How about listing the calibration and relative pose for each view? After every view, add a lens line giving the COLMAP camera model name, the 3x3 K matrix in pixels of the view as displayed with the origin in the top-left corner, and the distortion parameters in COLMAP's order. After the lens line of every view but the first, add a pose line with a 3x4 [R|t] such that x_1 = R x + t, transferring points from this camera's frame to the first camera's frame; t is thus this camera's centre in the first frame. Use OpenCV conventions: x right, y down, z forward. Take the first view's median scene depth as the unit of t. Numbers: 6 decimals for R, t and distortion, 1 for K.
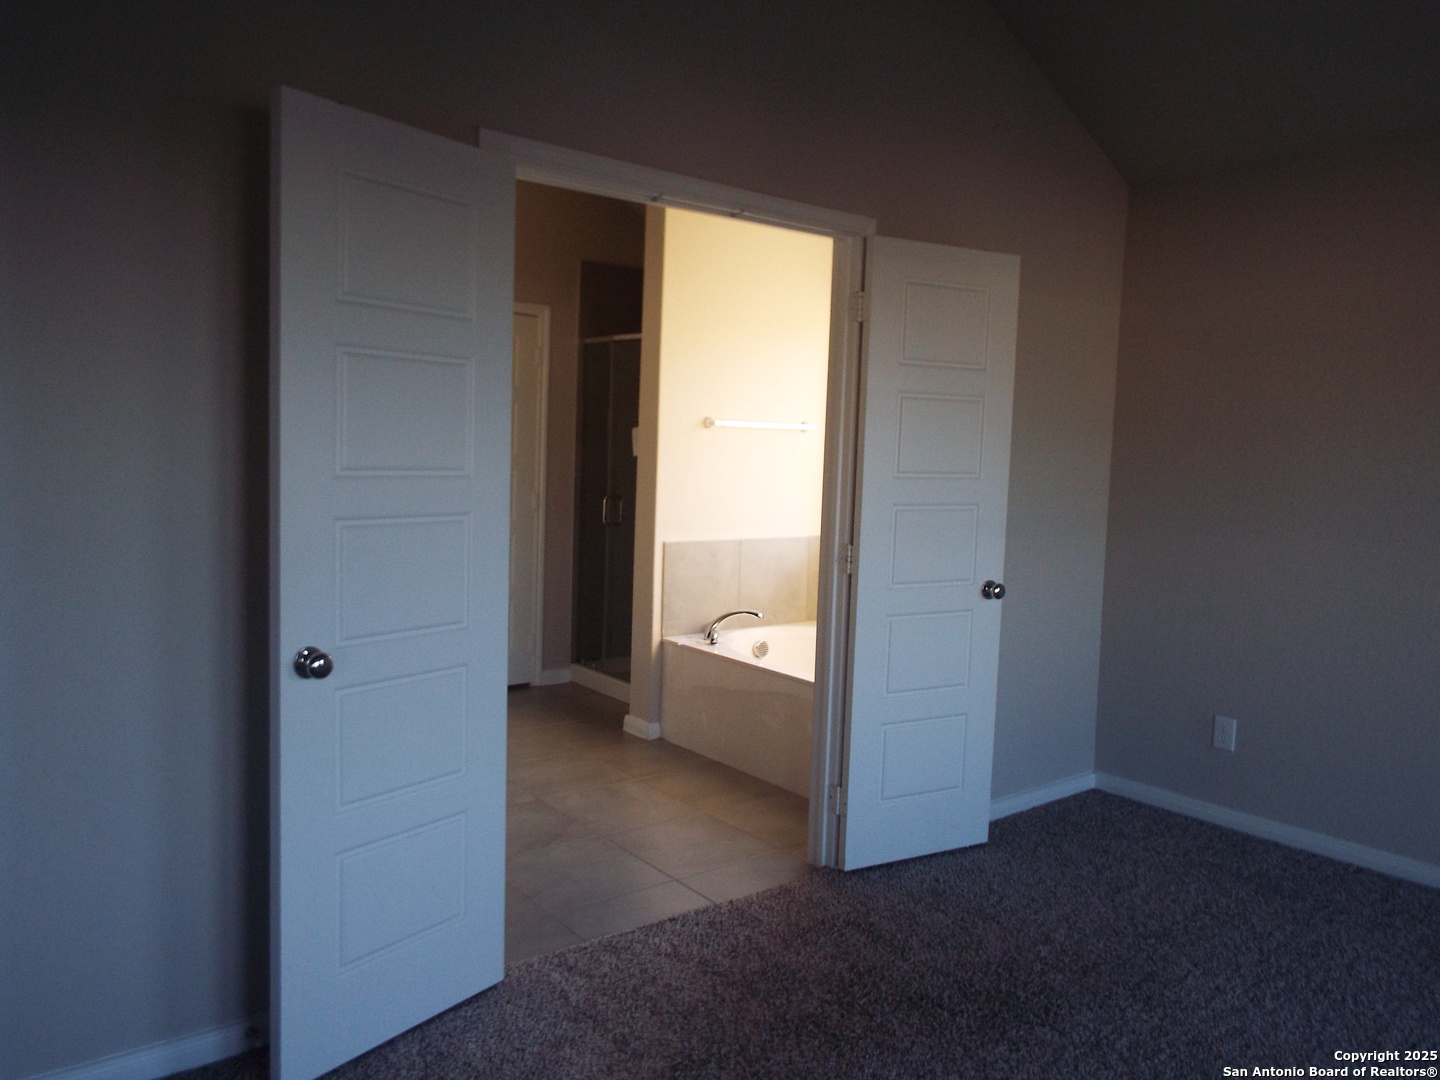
lens RADIAL K [[1077.8, 0, 720.0], [0, 1077.8, 540.0], [0, 0, 1]] dist [-0.046095, 0.001065]
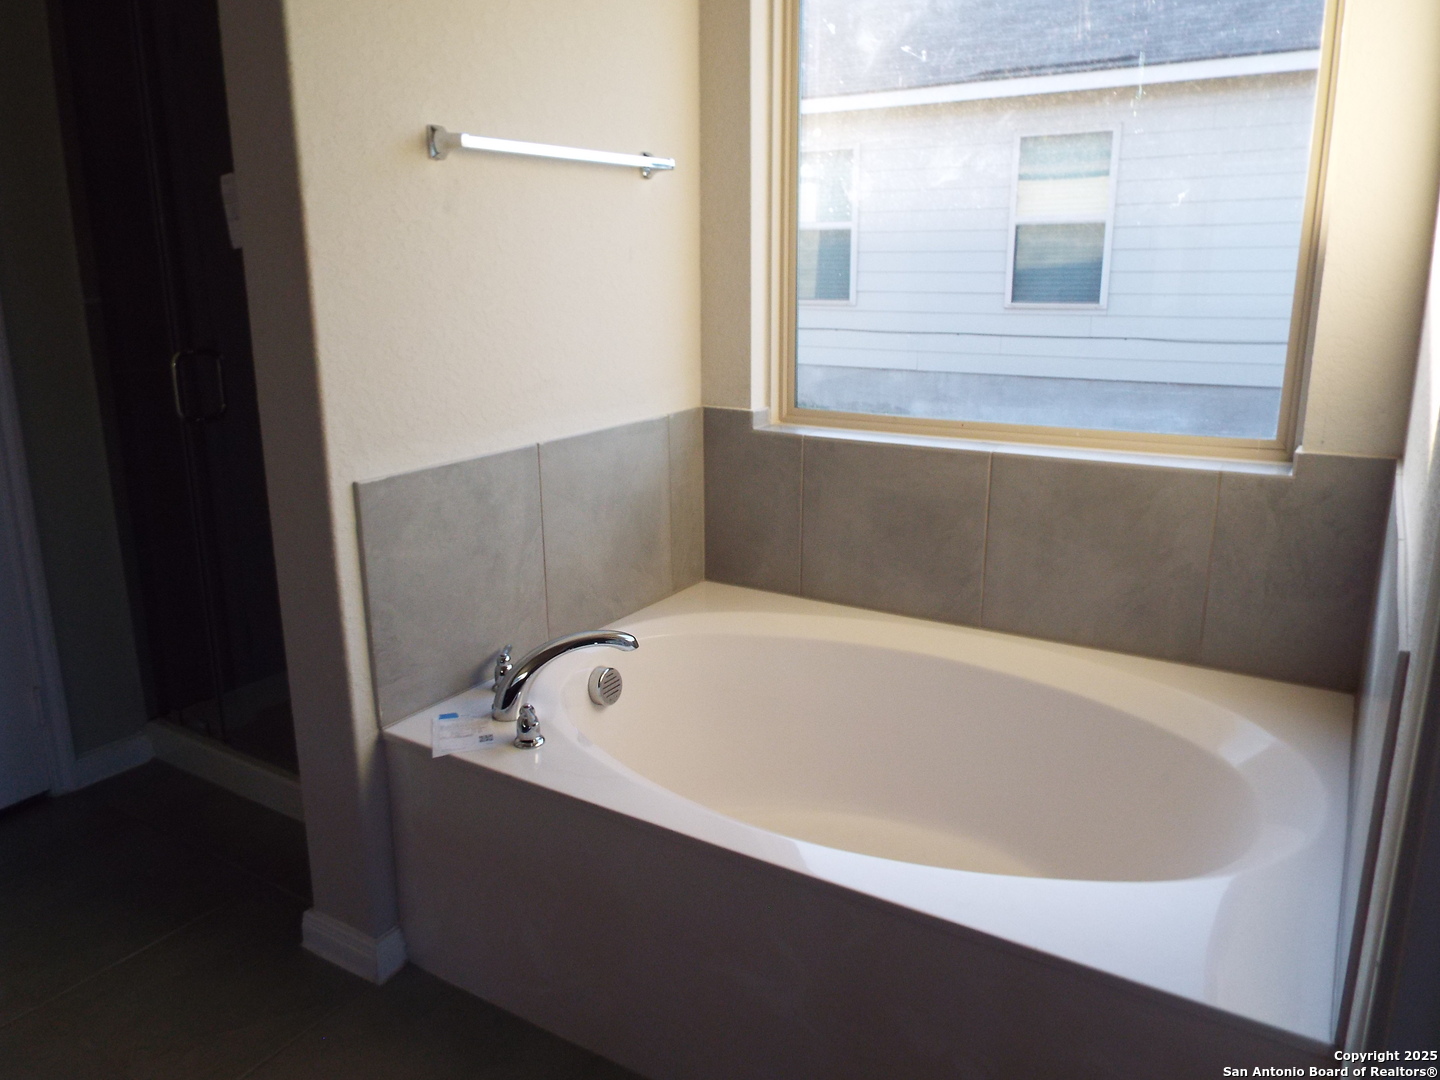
lens RADIAL K [[1077.8, 0, 720.0], [0, 1077.8, 540.0], [0, 0, 1]] dist [-0.046095, 0.001065]
pose [[0.939815, -0.117752, 0.320752, -0.053741], [0.059761, 0.980919, 0.185006, -0.037719], [-0.336417, -0.154703, 0.928919, 0.609205]]
